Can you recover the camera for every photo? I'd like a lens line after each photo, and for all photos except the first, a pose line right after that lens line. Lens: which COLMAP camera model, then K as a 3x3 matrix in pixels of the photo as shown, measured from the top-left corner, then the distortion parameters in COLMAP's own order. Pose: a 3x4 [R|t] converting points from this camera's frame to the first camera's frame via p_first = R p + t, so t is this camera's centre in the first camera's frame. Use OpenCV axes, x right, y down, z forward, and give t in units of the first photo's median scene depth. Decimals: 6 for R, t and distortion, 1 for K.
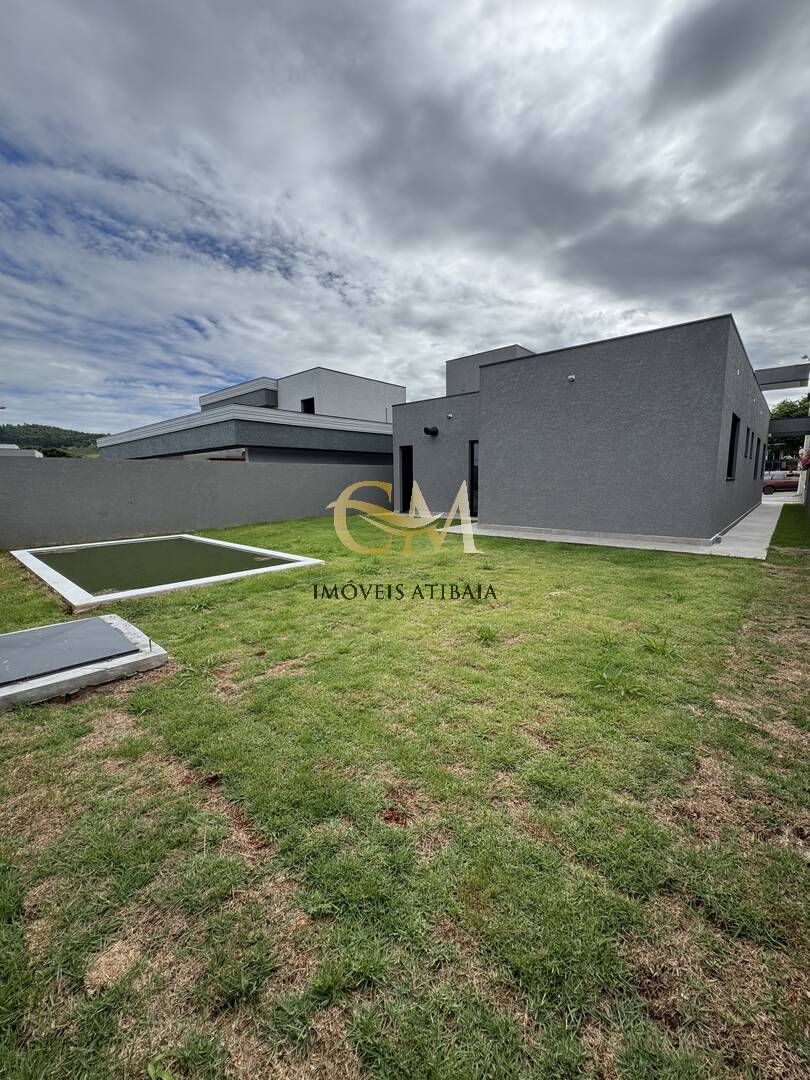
lens RADIAL K [[431.6, 0, 405.0], [0, 431.6, 540.0], [0, 0, 1]] dist [-0.001189, -0.000086]
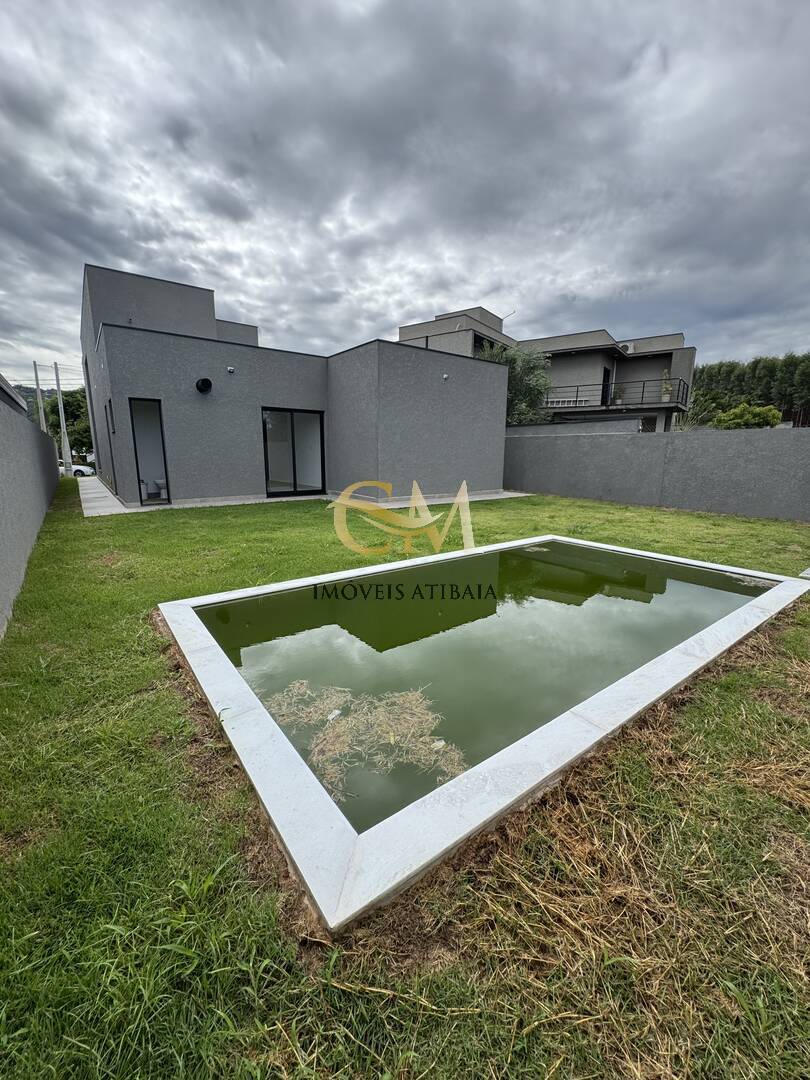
lens RADIAL K [[431.6, 0, 405.0], [0, 431.6, 540.0], [0, 0, 1]] dist [-0.001189, -0.000086]
pose [[0.193964, -0.180520, 0.964256, -0.862379], [0.127502, 0.979225, 0.157675, -0.098128], [-0.972688, 0.092361, 0.212951, 0.772753]]
